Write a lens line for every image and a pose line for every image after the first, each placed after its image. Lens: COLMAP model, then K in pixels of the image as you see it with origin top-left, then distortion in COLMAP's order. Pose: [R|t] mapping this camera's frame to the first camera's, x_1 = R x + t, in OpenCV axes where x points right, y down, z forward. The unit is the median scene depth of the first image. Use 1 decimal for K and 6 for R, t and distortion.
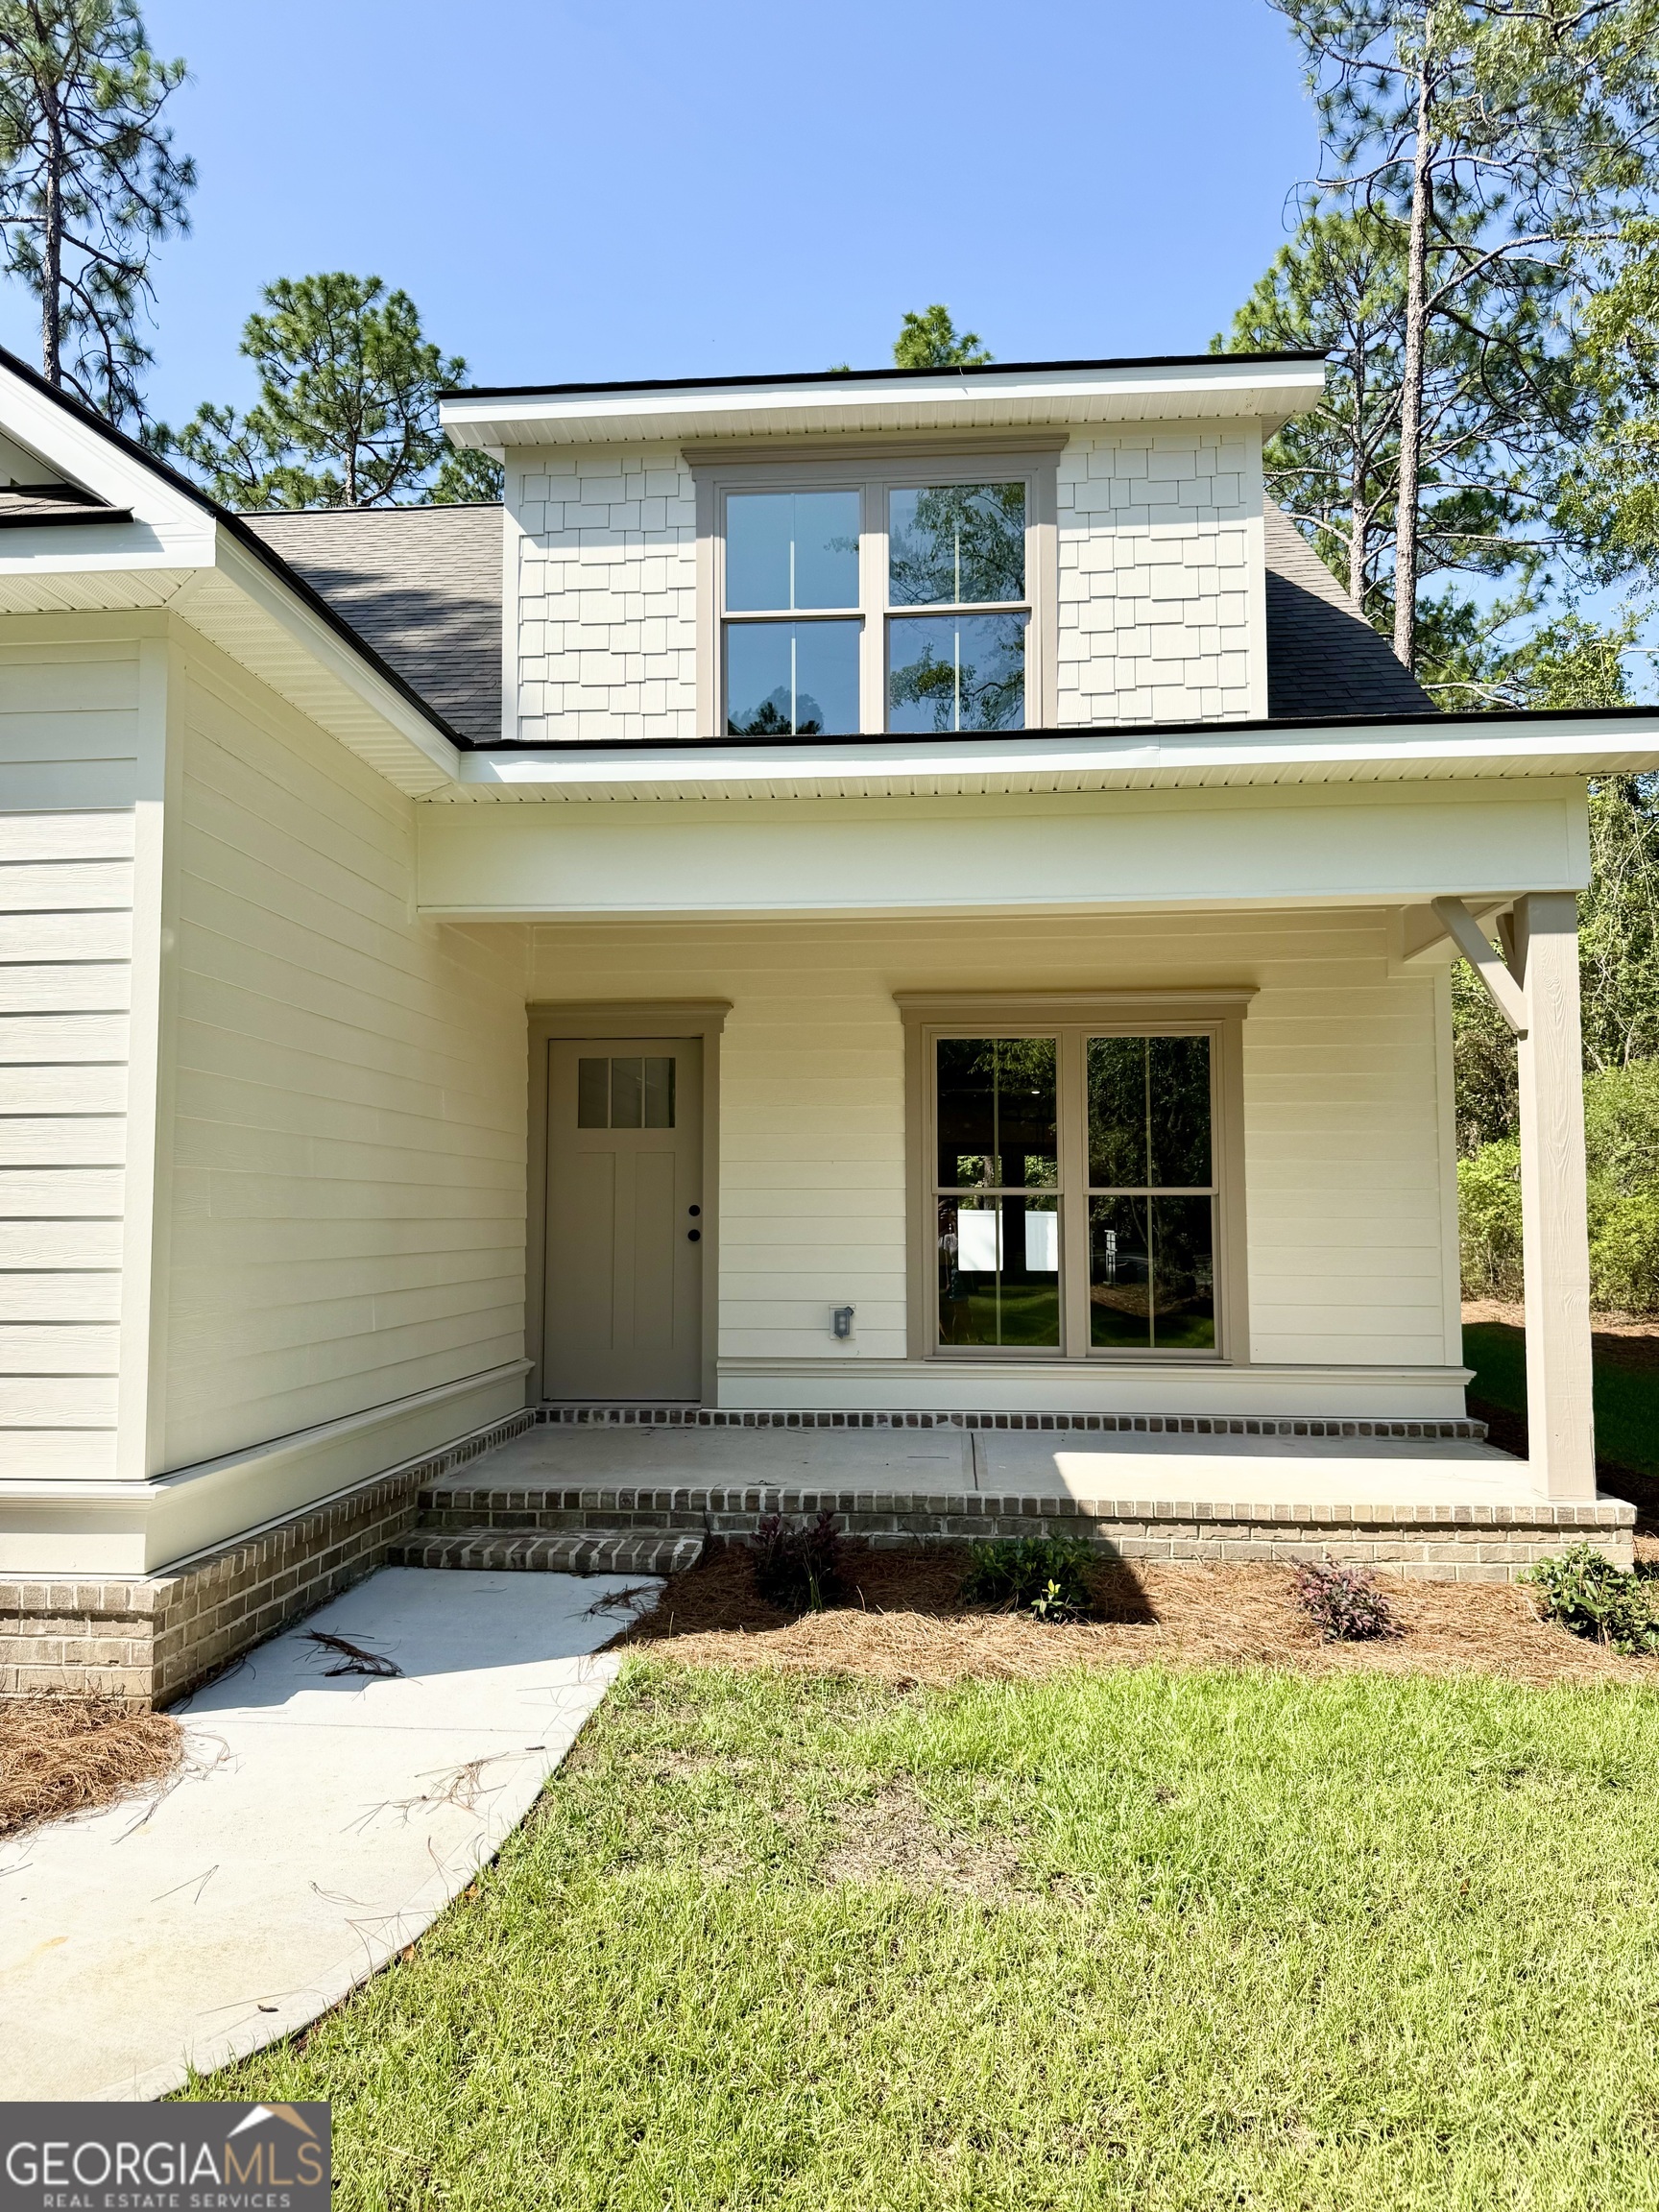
lens RADIAL K [[1589.0, 0, 835.3], [0, 1589.0, 1115.9], [0, 0, 1]] dist [0.022135, -0.031344]
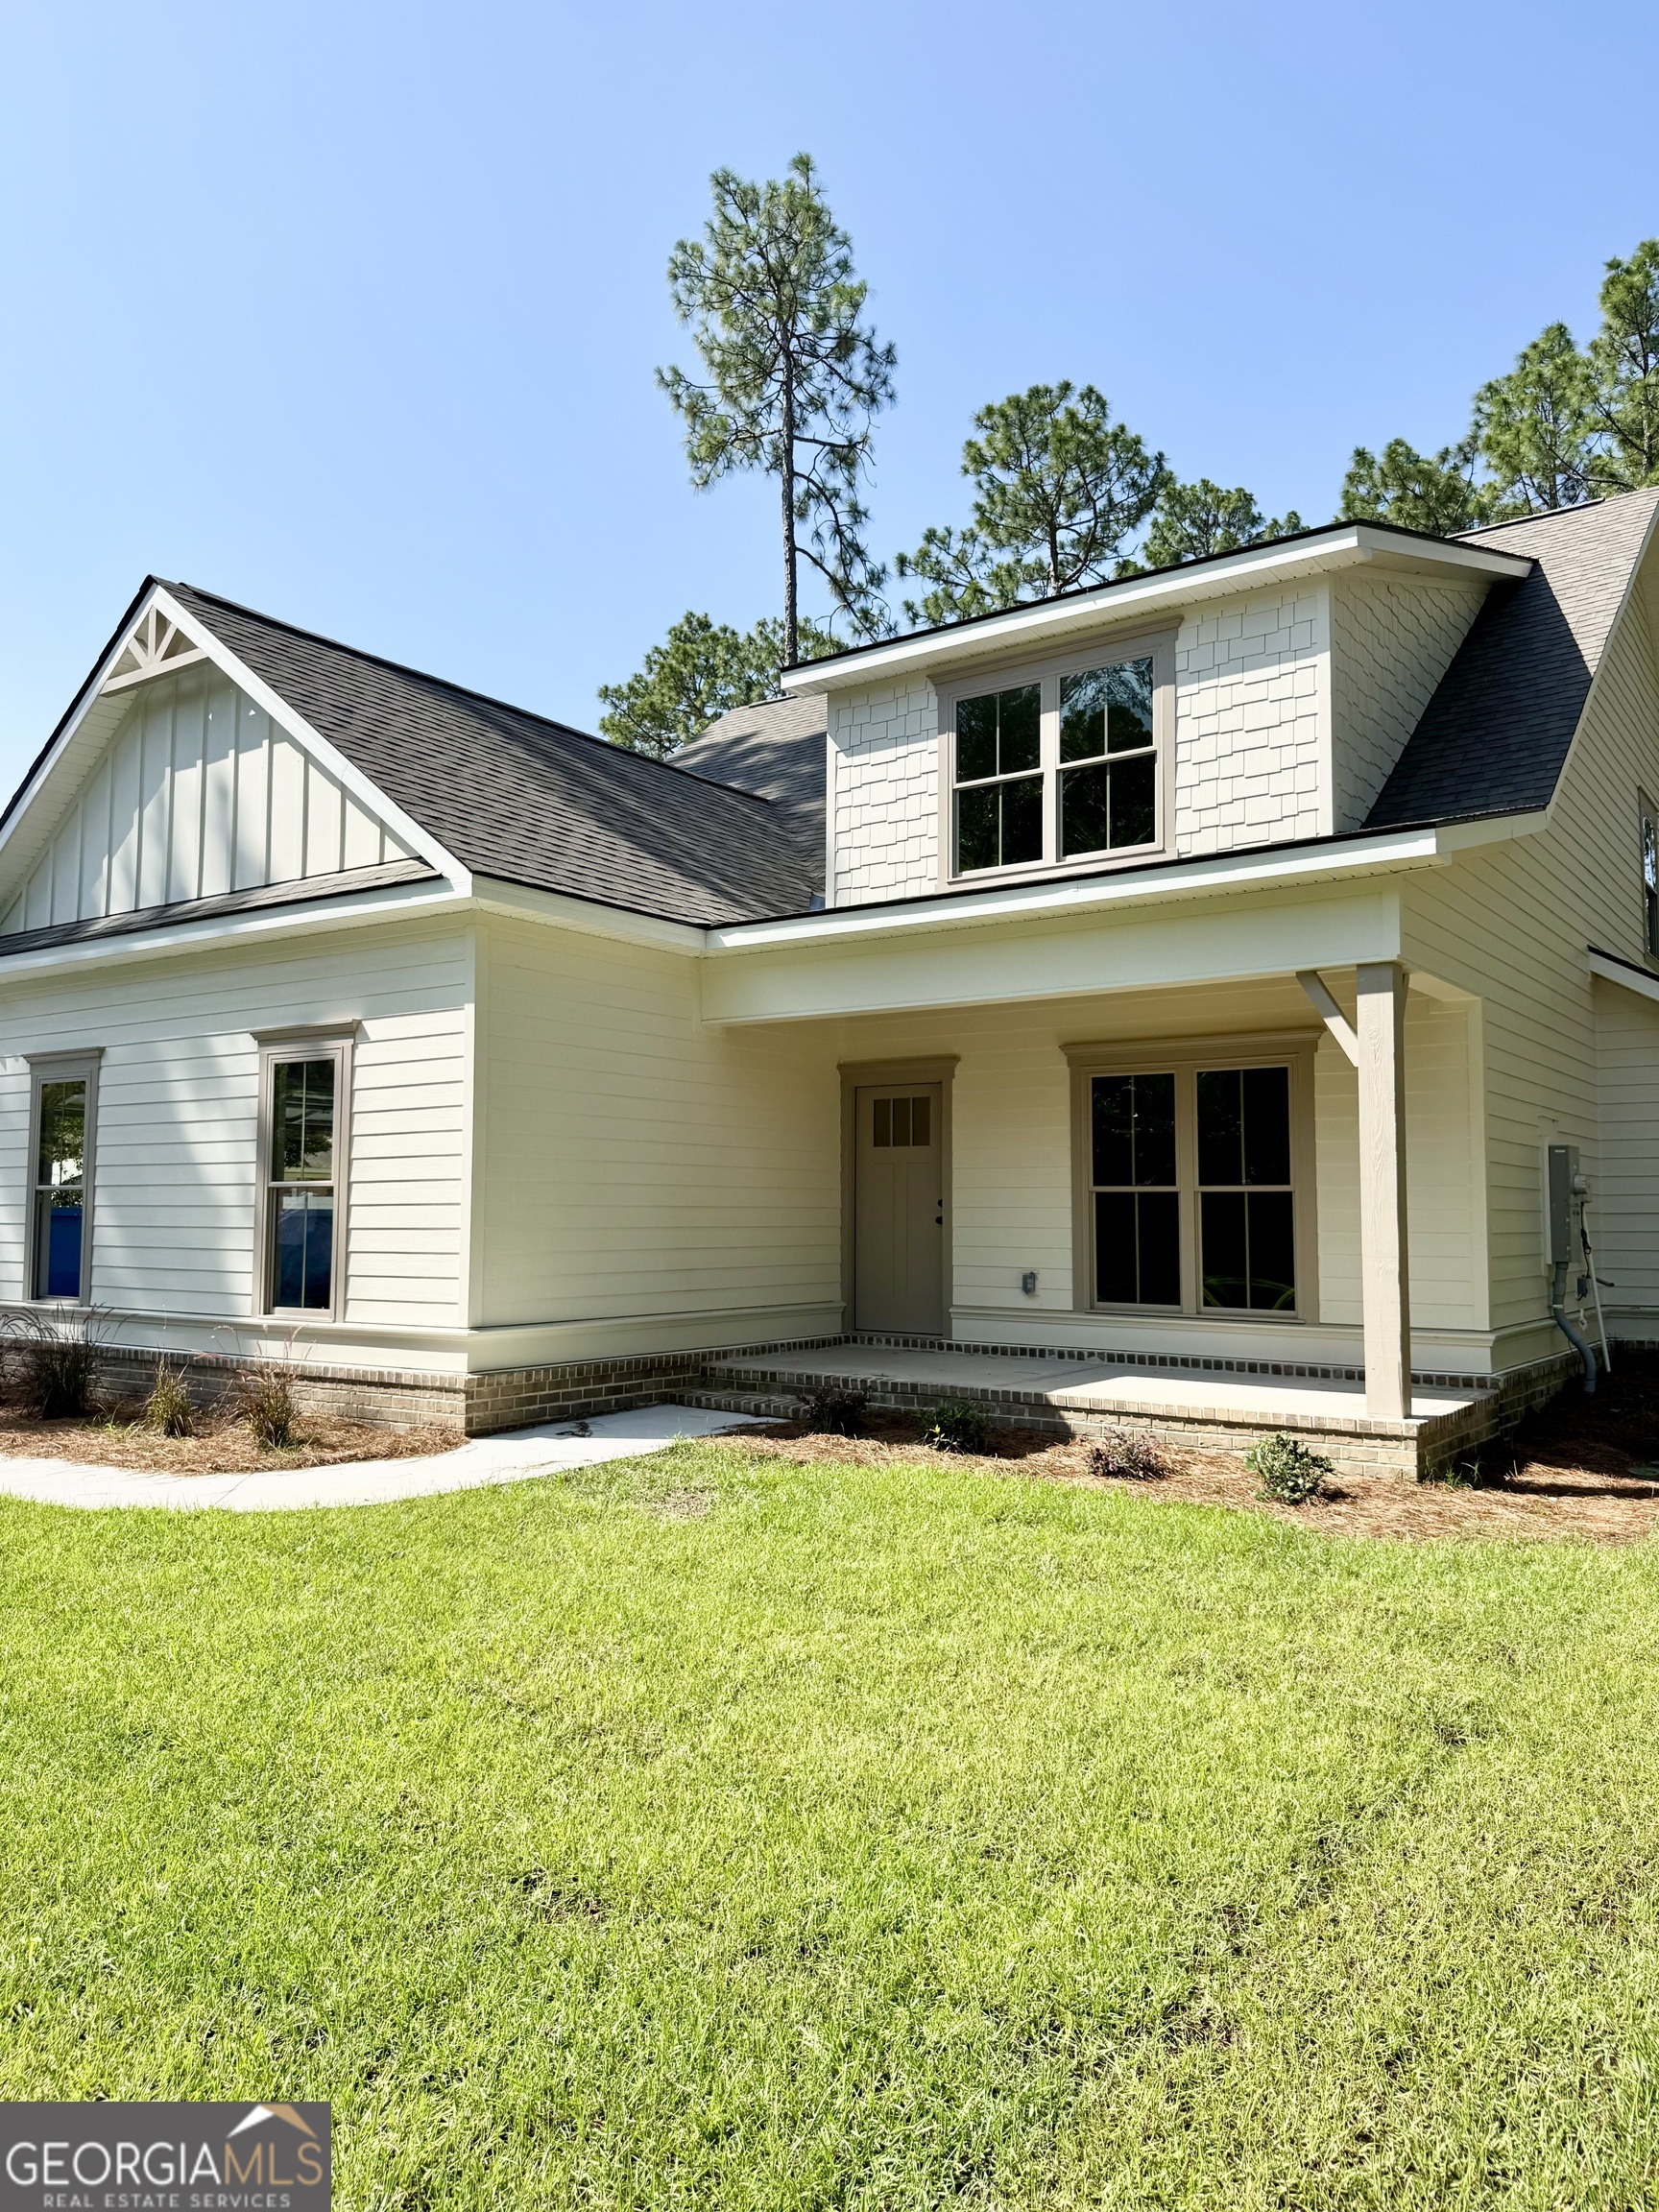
lens RADIAL K [[1589.0, 0, 785.7], [0, 1589.0, 1101.5], [0, 0, 1]] dist [0.022135, -0.031344]
pose [[0.850225, -0.034065, -0.525316, 0.553166], [0.029373, 0.999419, -0.017269, -0.011618], [0.525600, -0.000747, 0.850732, -0.300077]]
